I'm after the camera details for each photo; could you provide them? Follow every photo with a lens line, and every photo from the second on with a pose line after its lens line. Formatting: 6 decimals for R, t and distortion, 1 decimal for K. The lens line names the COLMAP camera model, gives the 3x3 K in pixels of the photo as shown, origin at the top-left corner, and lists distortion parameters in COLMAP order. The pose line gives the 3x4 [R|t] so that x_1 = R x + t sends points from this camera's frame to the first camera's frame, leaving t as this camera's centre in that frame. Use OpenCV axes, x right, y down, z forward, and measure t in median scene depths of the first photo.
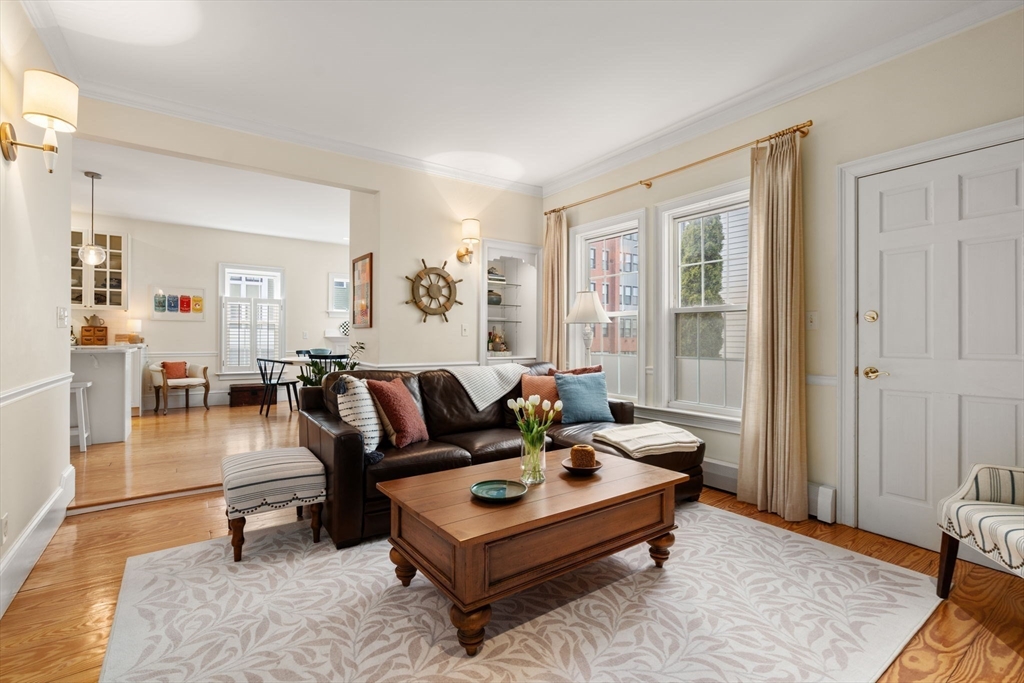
lens RADIAL K [[469.4, 0, 513.7], [0, 469.4, 341.1], [0, 0, 1]] dist [-0.004630, 0.003422]
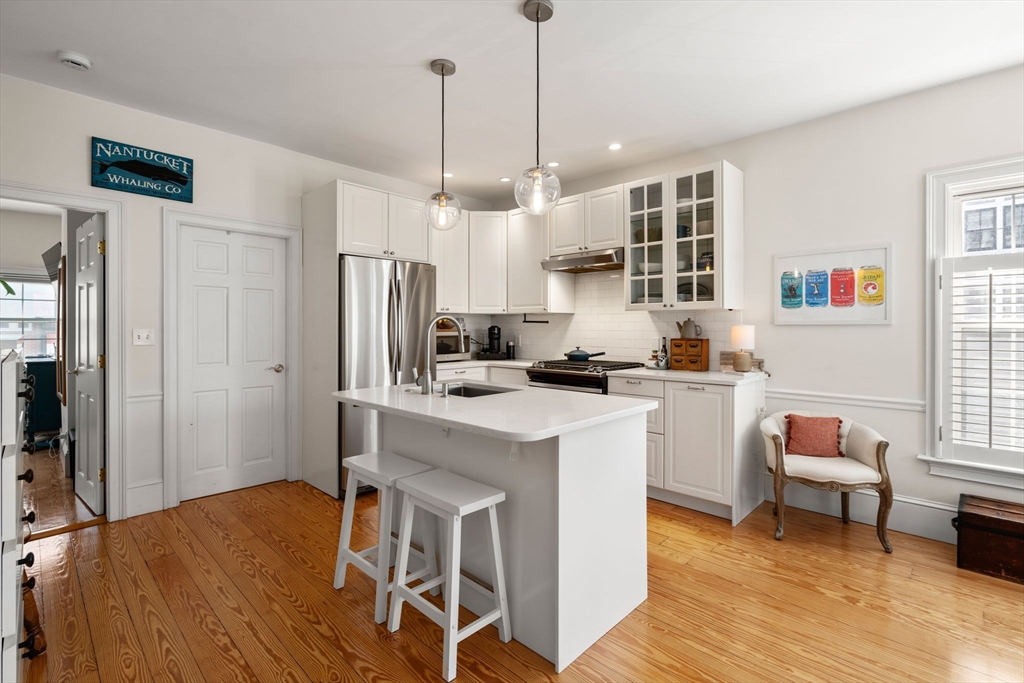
lens RADIAL K [[469.4, 0, 513.9], [0, 469.4, 324.7], [0, 0, 1]] dist [-0.004630, 0.003422]
pose [[0.178983, -0.003664, -0.983845, -0.323750], [-0.002848, 0.999987, -0.004243, -0.041515], [0.983848, 0.003561, 0.178970, 0.624914]]
